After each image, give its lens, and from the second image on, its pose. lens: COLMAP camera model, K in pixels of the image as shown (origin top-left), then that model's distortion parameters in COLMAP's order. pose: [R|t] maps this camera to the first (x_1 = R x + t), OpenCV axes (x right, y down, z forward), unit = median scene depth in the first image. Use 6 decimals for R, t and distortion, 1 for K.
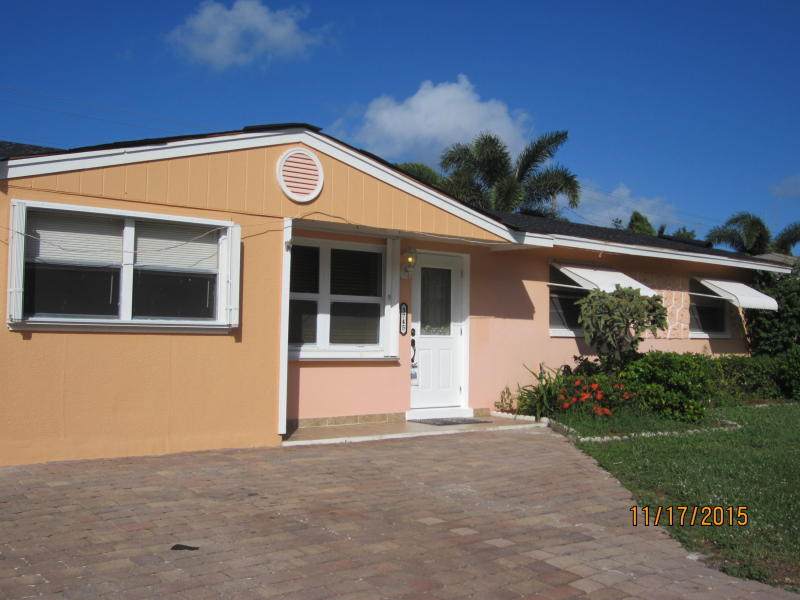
lens RADIAL K [[880.1, 0, 401.3], [0, 880.1, 299.1], [0, 0, 1]] dist [-0.101588, 0.000000]
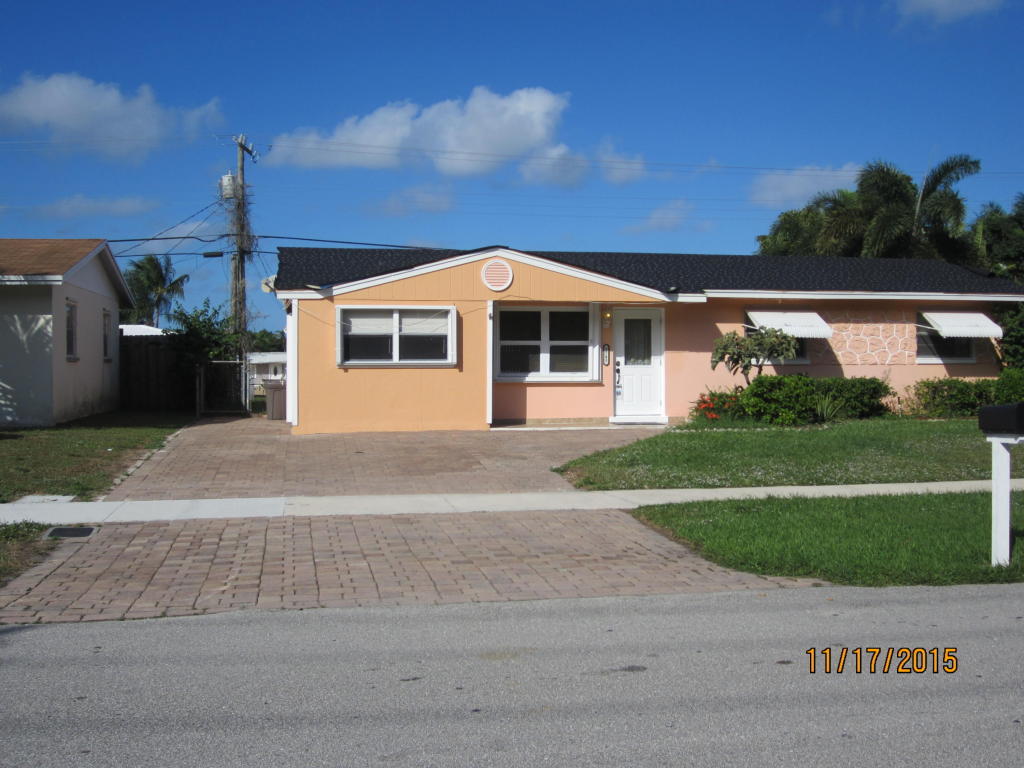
lens RADIAL K [[1126.6, 0, 511.3], [0, 1126.6, 384.5], [0, 0, 1]] dist [-0.101588, 0.000000]
pose [[0.862234, -0.007681, -0.506451, 0.883824], [0.037490, 0.998110, 0.048690, -0.028046], [0.505120, -0.060969, 0.860893, -0.780343]]
